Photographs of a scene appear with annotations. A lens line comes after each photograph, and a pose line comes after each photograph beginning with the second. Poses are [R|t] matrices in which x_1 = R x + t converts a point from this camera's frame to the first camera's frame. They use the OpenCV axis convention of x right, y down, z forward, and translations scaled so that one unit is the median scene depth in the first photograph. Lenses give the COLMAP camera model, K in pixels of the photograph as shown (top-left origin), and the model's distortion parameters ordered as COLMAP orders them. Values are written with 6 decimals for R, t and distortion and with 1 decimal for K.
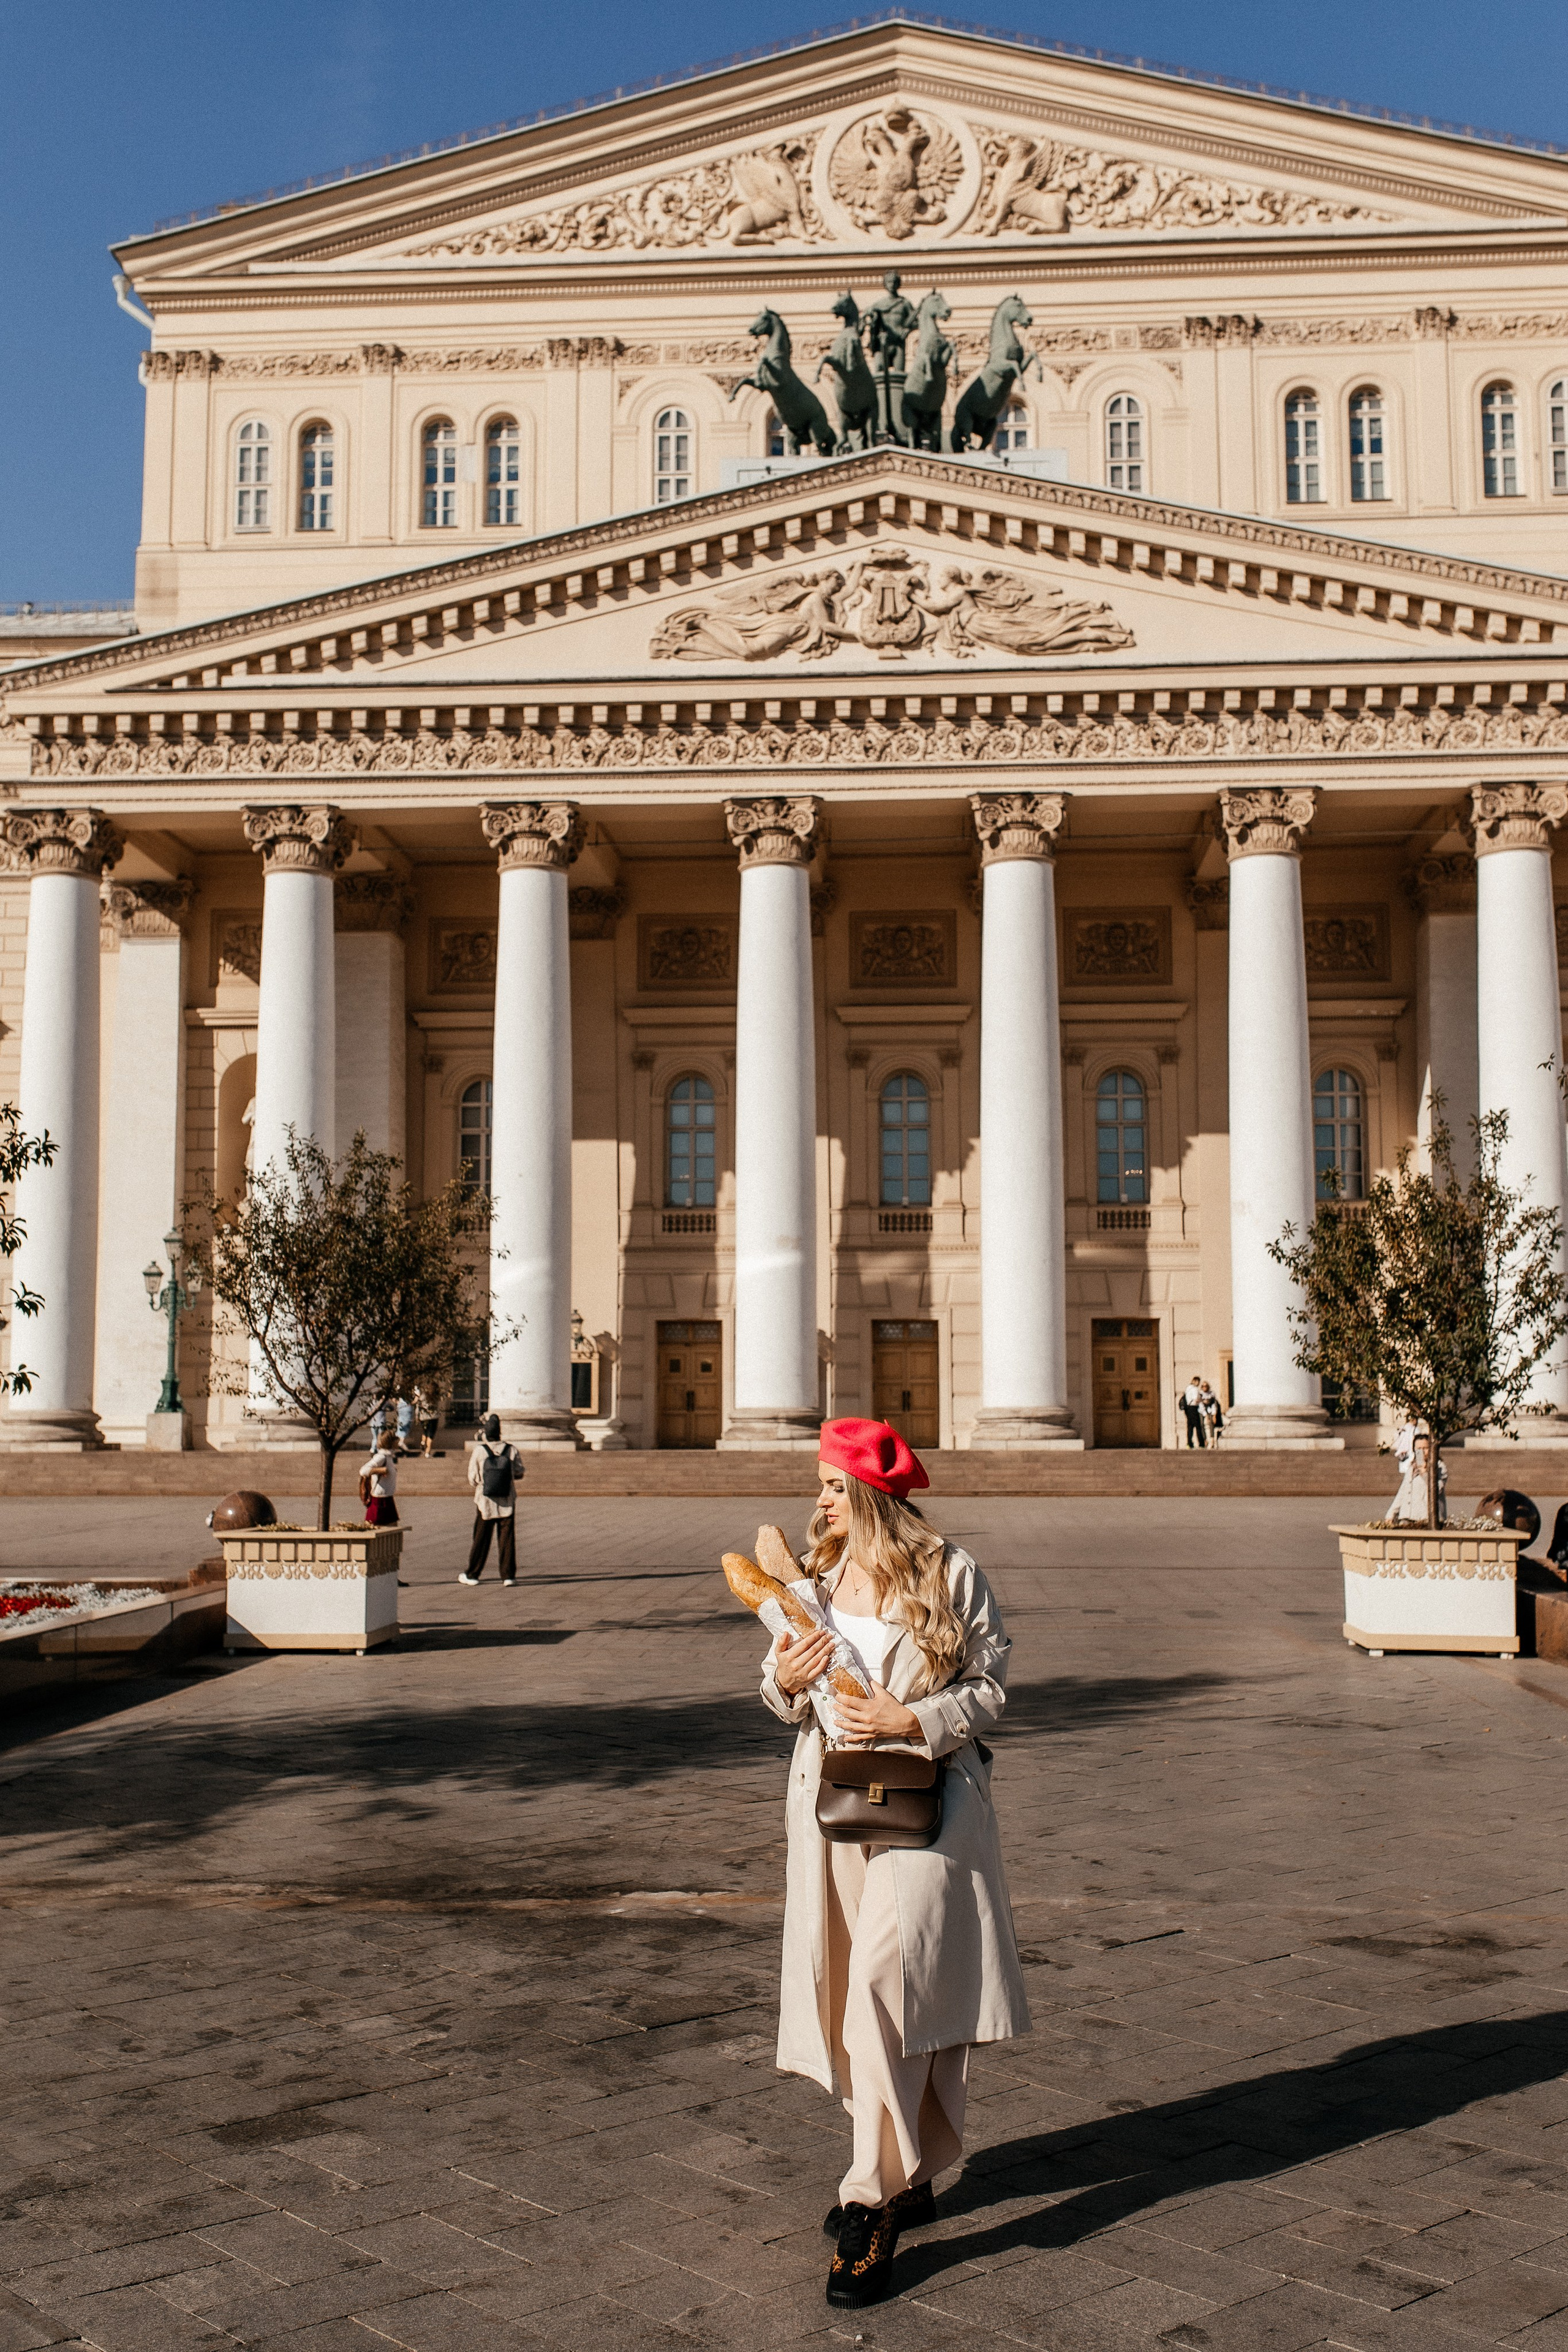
lens RADIAL K [[2271.0, 0, 784.0], [0, 2271.0, 1176.0], [0, 0, 1]] dist [0.002158, -0.006827]
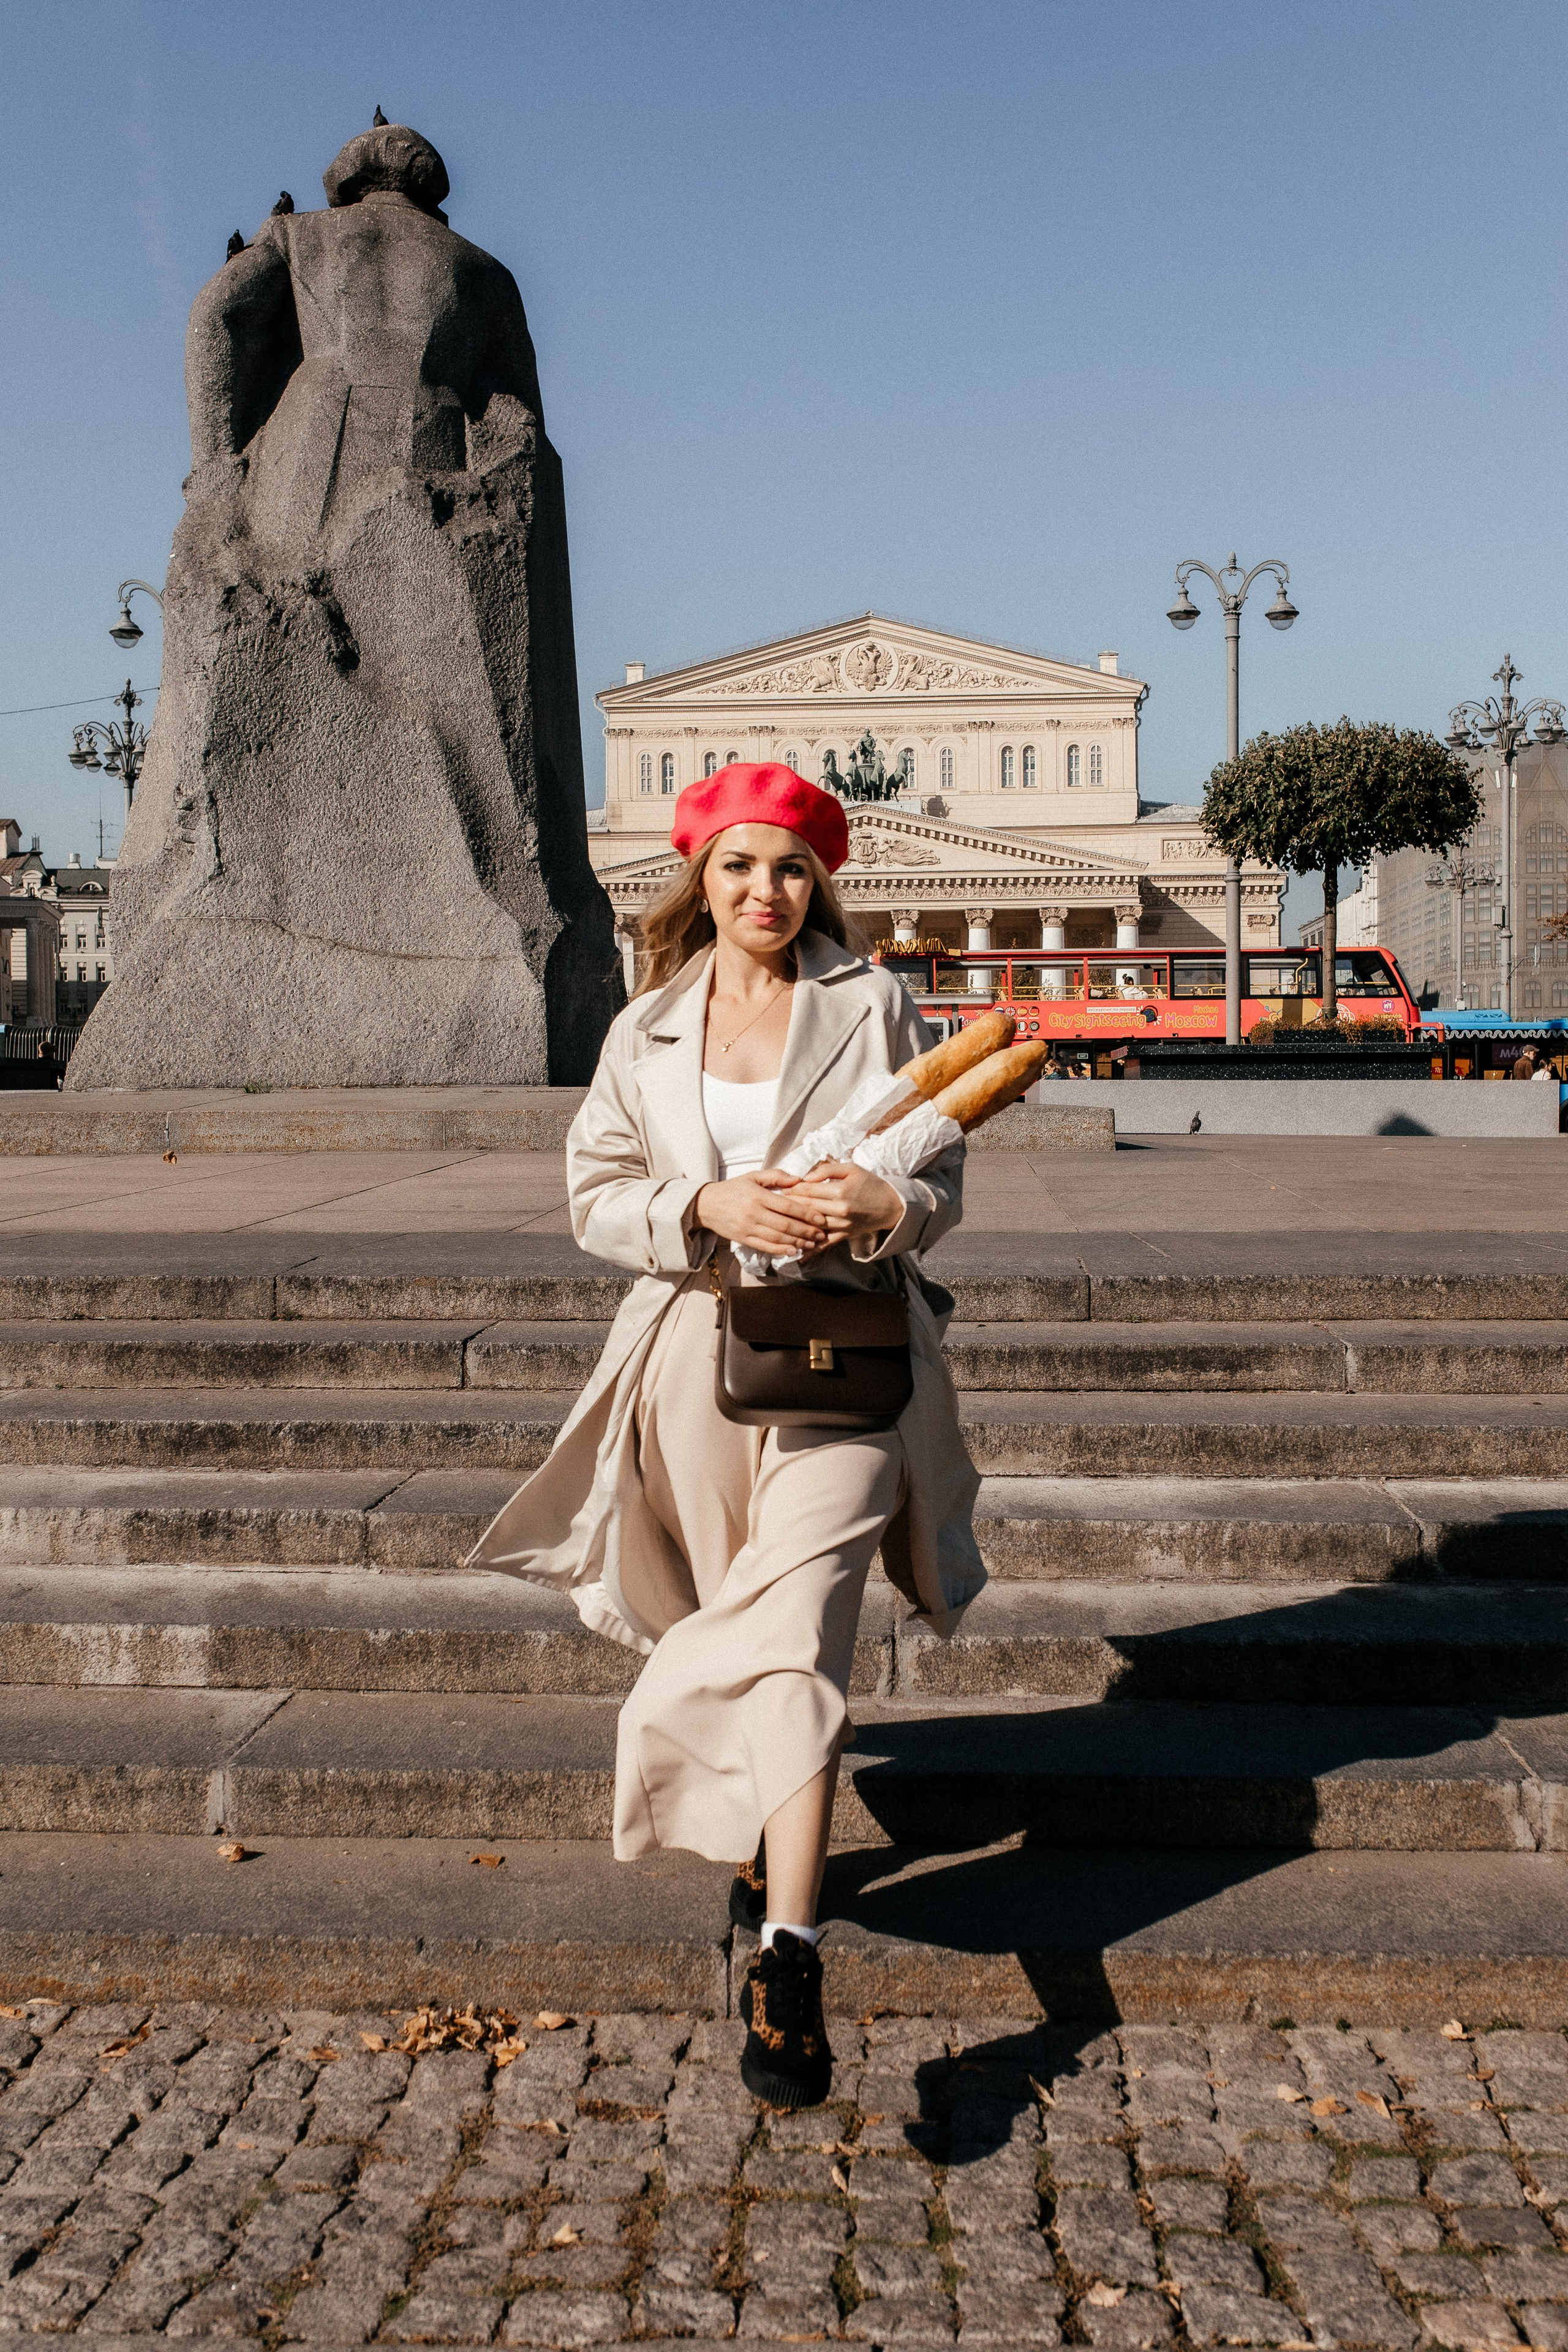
lens RADIAL K [[2271.0, 0, 784.0], [0, 2271.0, 1176.0], [0, 0, 1]] dist [0.002158, -0.006827]
pose [[0.999973, -0.006904, 0.002459, -0.081903], [0.006515, 0.991056, 0.133291, -0.217713], [-0.003357, -0.133271, 0.991074, -2.267681]]
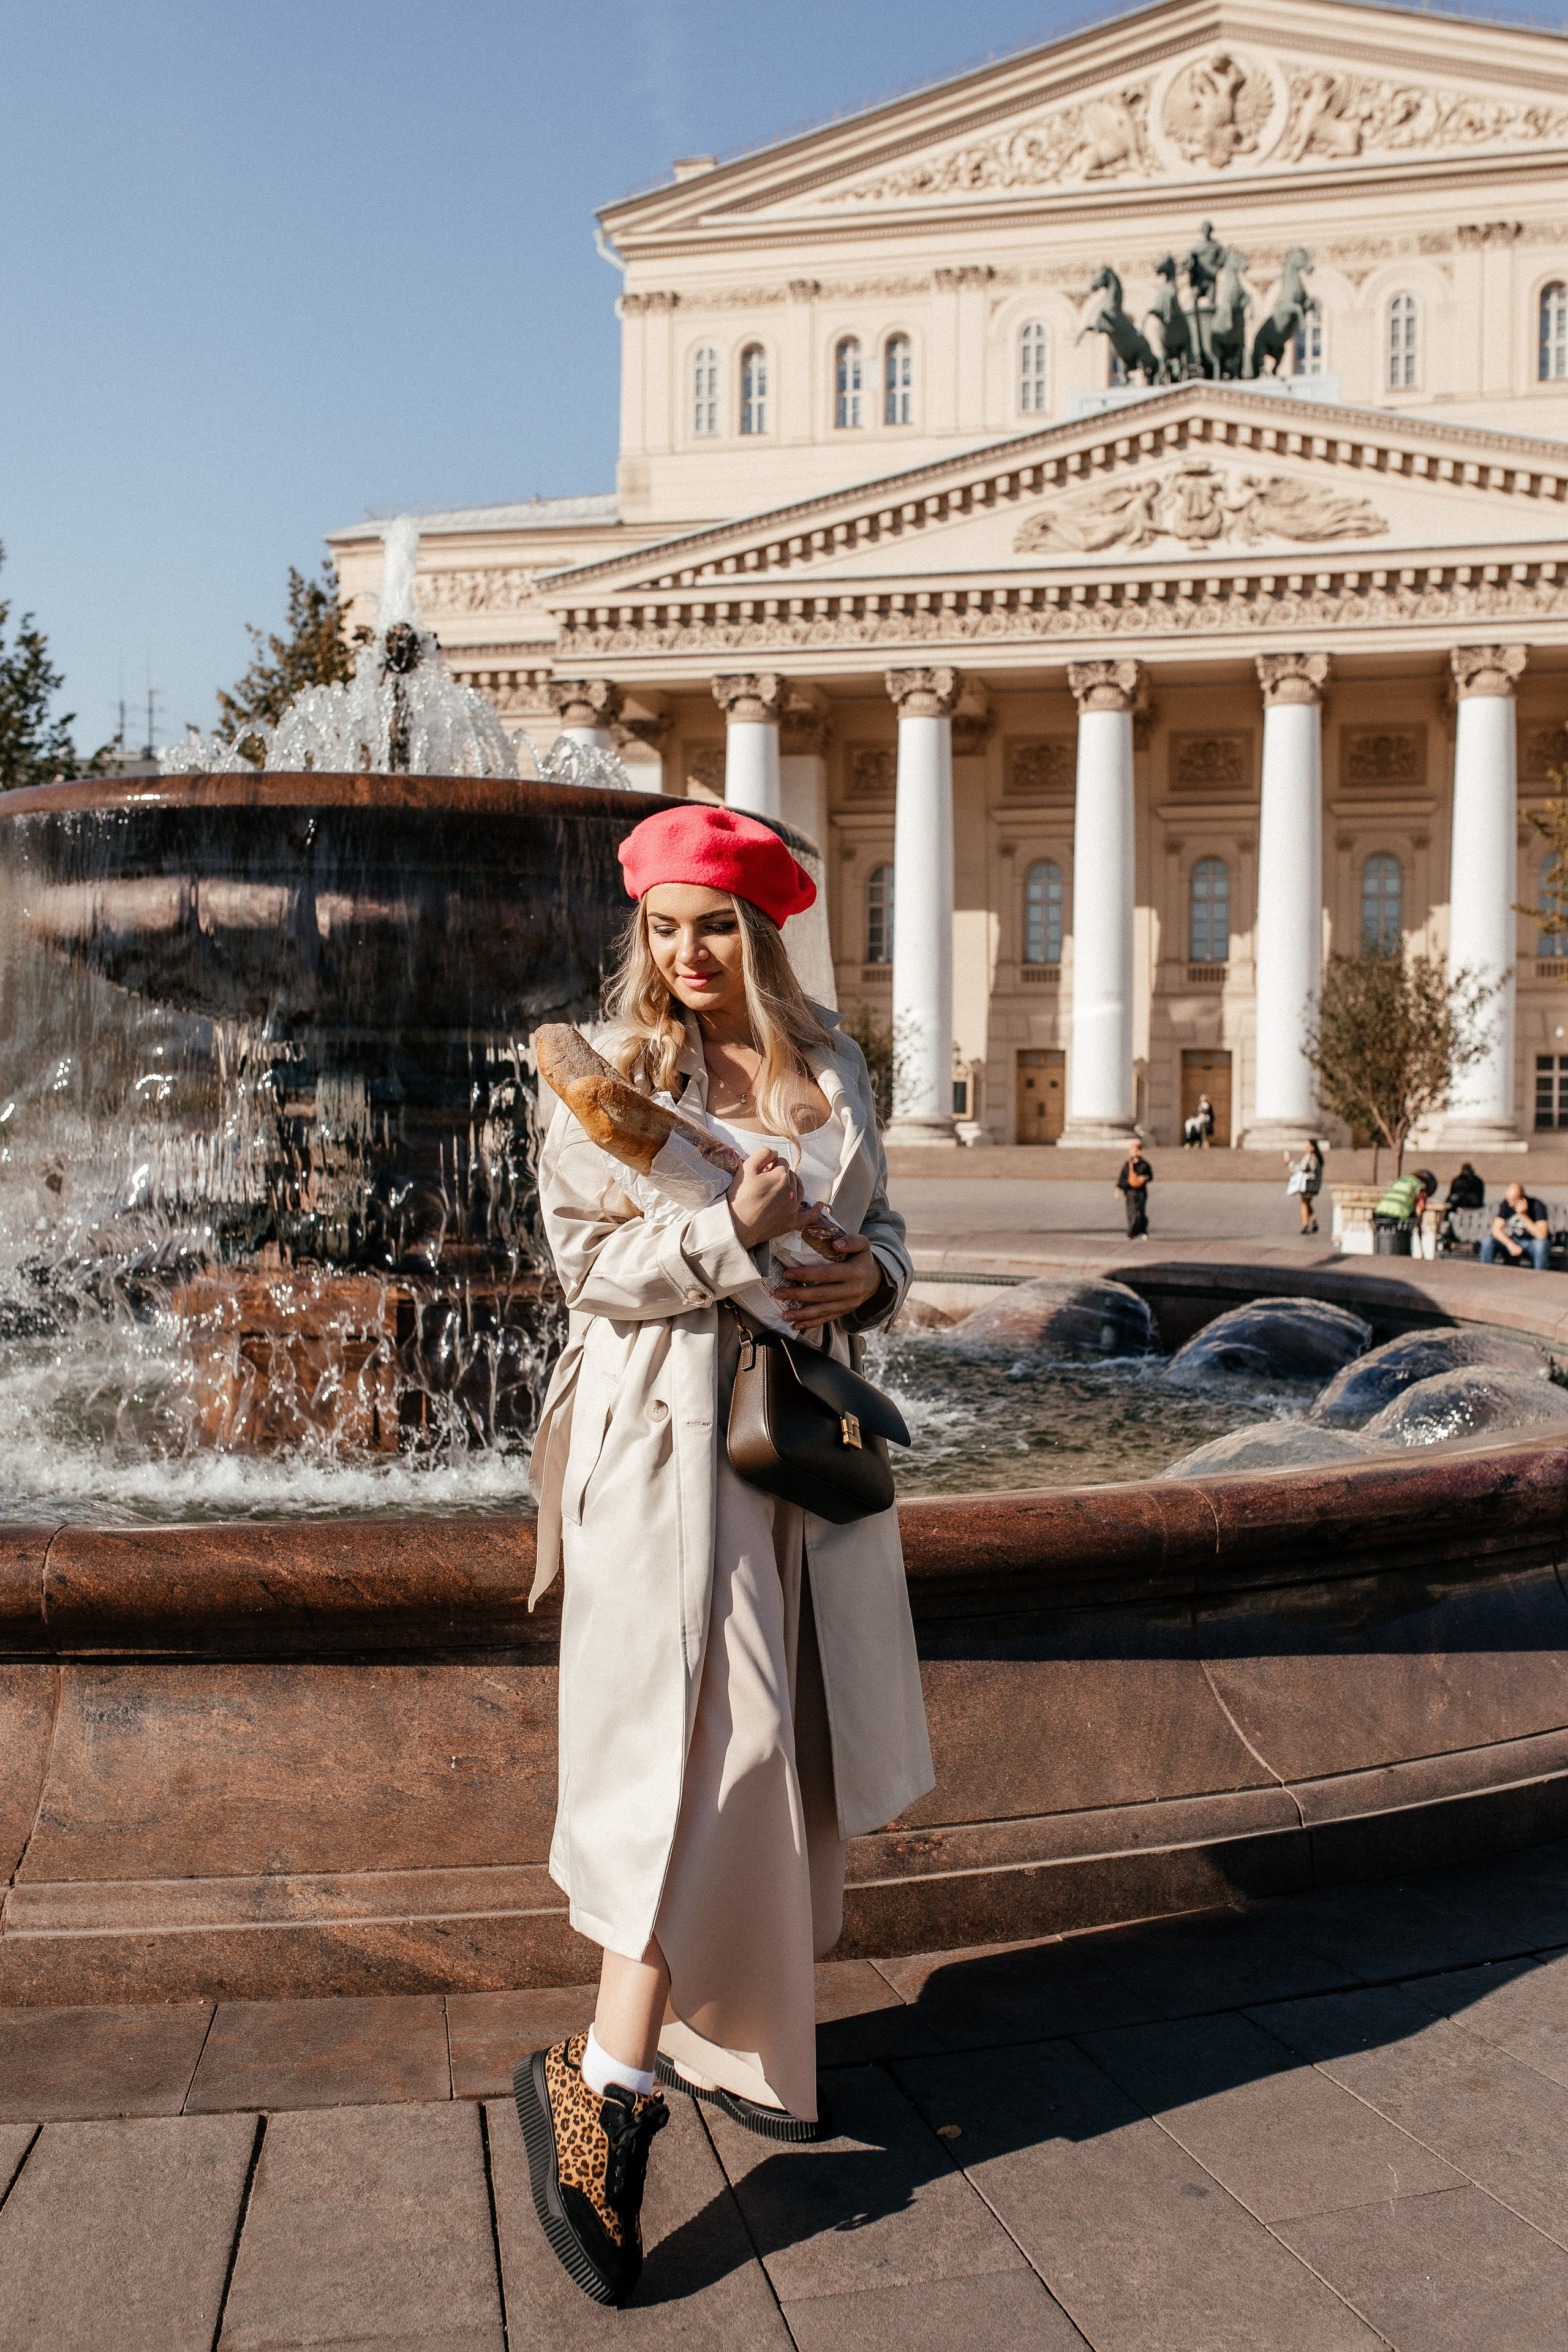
lens RADIAL K [[2213.9, 0, 787.9], [0, 2213.9, 1184.0], [0, 0, 1]] dist [0.004598, -0.009172]
pose [[0.986458, 0.012902, -0.163503, 0.027394], [0.009573, 0.990672, 0.135929, -0.039323], [0.163732, -0.135653, 0.977134, -0.329082]]
